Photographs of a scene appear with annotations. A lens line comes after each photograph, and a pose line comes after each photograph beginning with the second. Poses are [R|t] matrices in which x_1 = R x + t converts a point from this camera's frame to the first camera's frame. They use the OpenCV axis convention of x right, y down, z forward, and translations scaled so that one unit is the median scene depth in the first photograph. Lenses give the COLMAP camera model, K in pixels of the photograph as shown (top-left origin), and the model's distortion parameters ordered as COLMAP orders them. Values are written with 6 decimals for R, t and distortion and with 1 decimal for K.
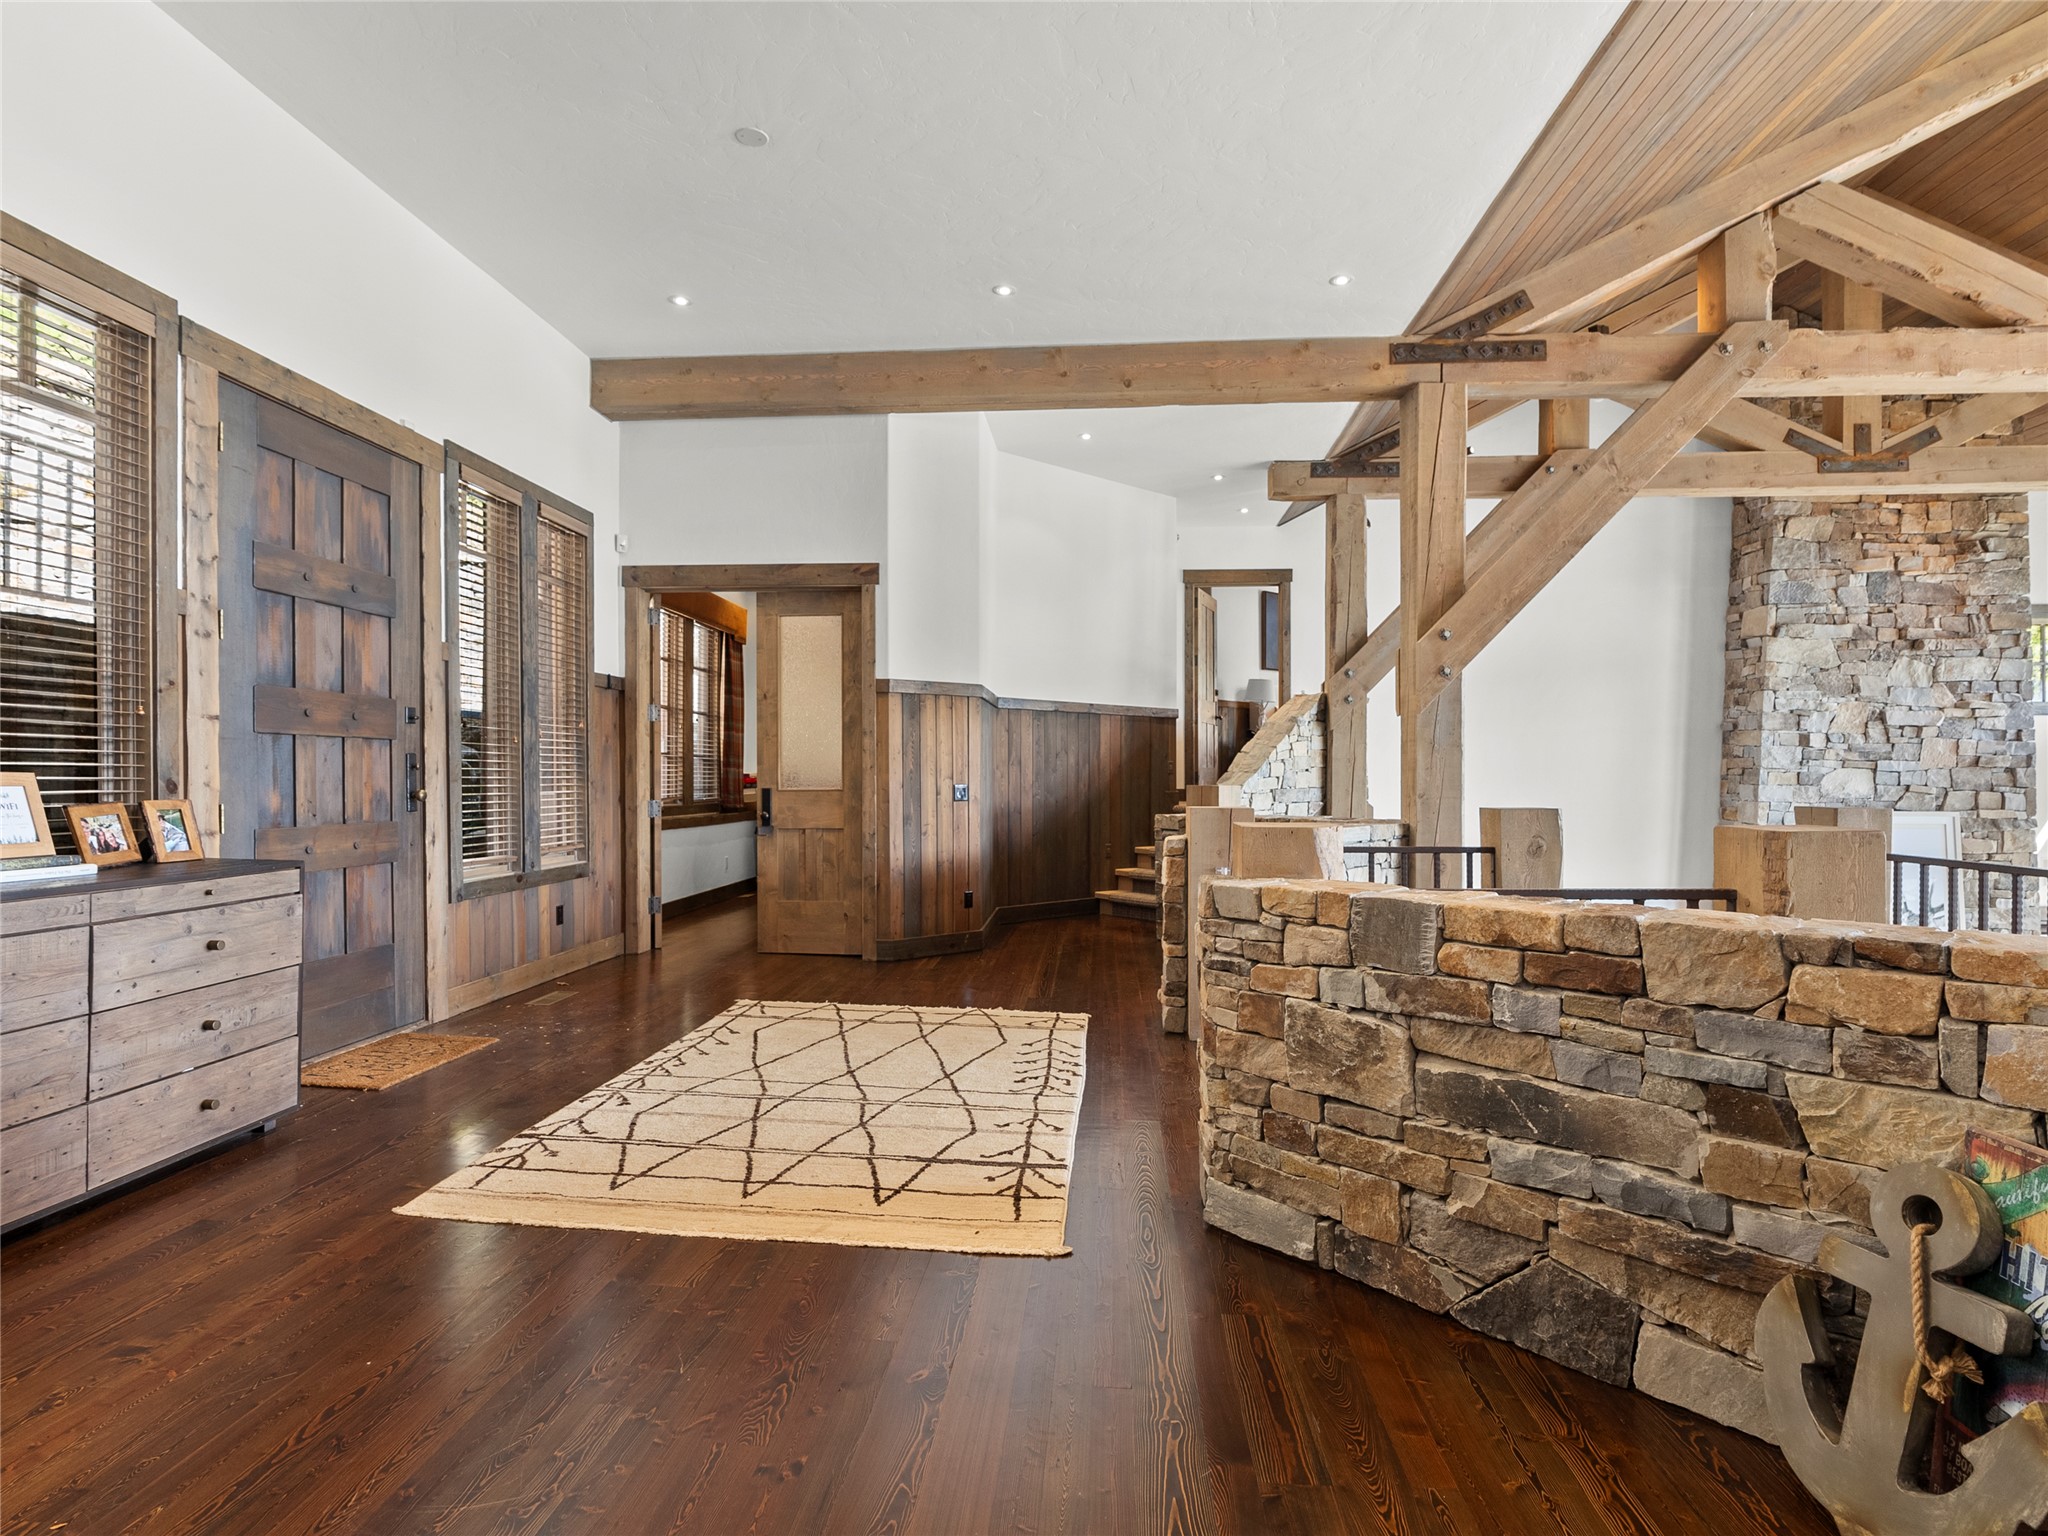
lens RADIAL K [[1070.3, 0, 1024.0], [0, 1070.3, 768.0], [0, 0, 1]] dist [-0.000060, -0.000771]
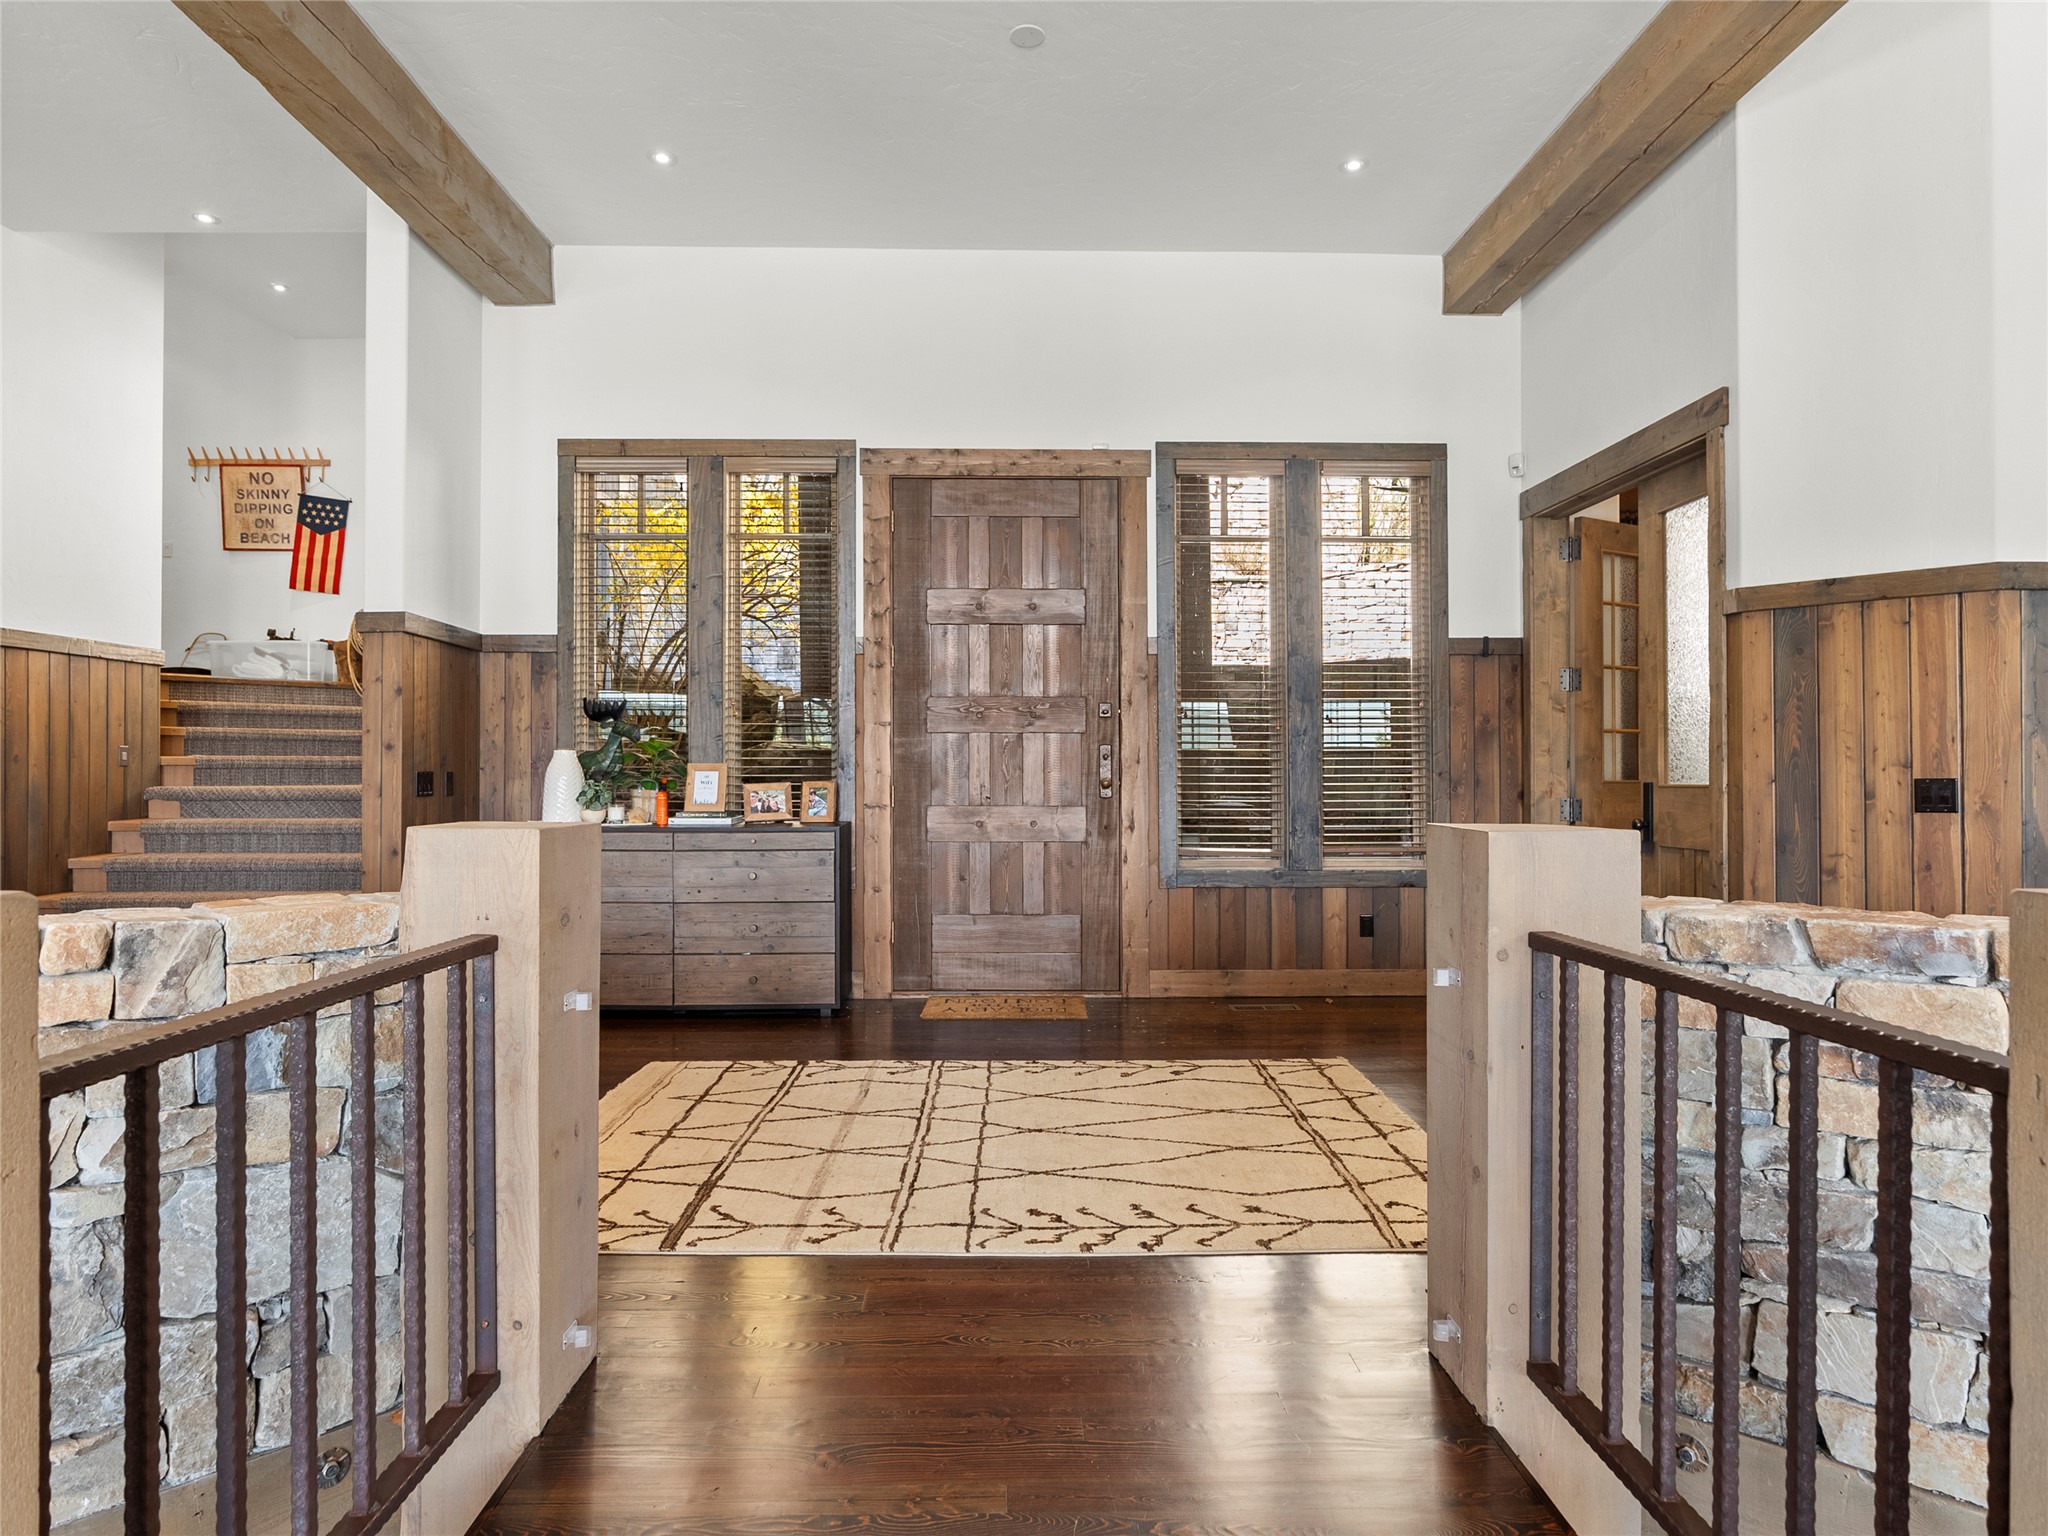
lens RADIAL K [[1203.8, 0, 1029.7], [0, 1203.8, 772.8], [0, 0, 1]] dist [-0.016035, 0.007906]
pose [[0.099757, -0.001871, -0.995010, 0.749997], [0.007510, 0.999971, -0.001127, 0.017882], [0.994984, -0.007360, 0.099768, 0.928235]]
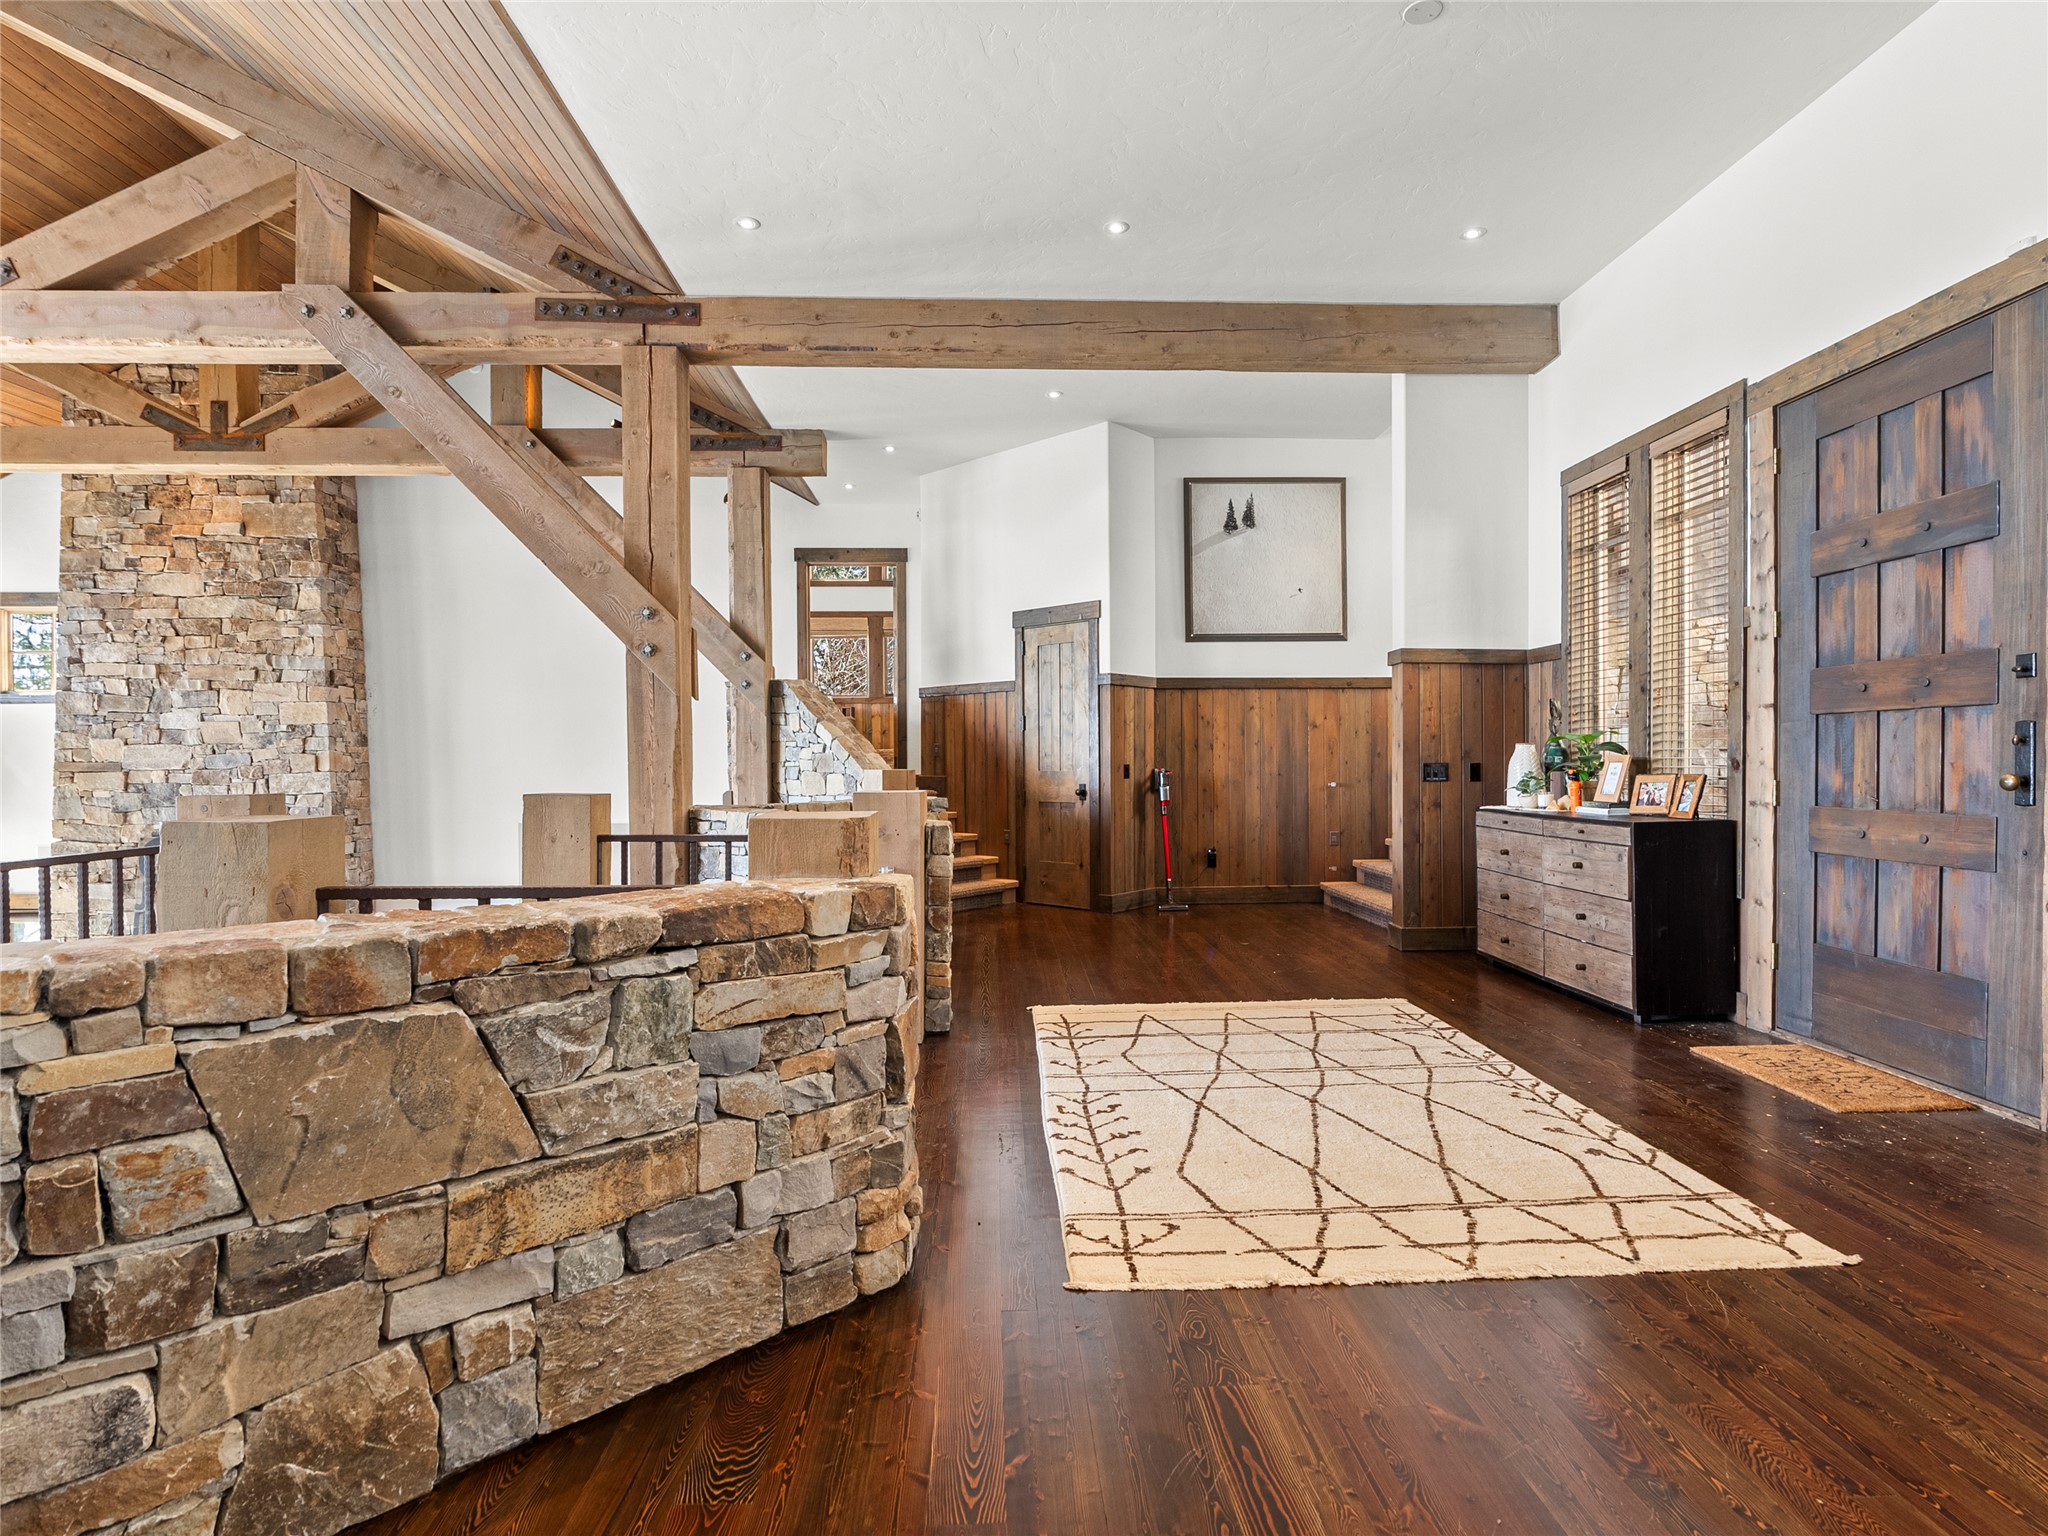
lens RADIAL K [[1070.3, 0, 1024.0], [0, 1070.3, 768.0], [0, 0, 1]] dist [-0.000060, -0.000771]
pose [[-0.994135, 0.004317, -0.108063, 0.164802], [0.004509, 0.999989, -0.001539, 0.016974], [0.108055, -0.002017, -0.994143, 1.873682]]
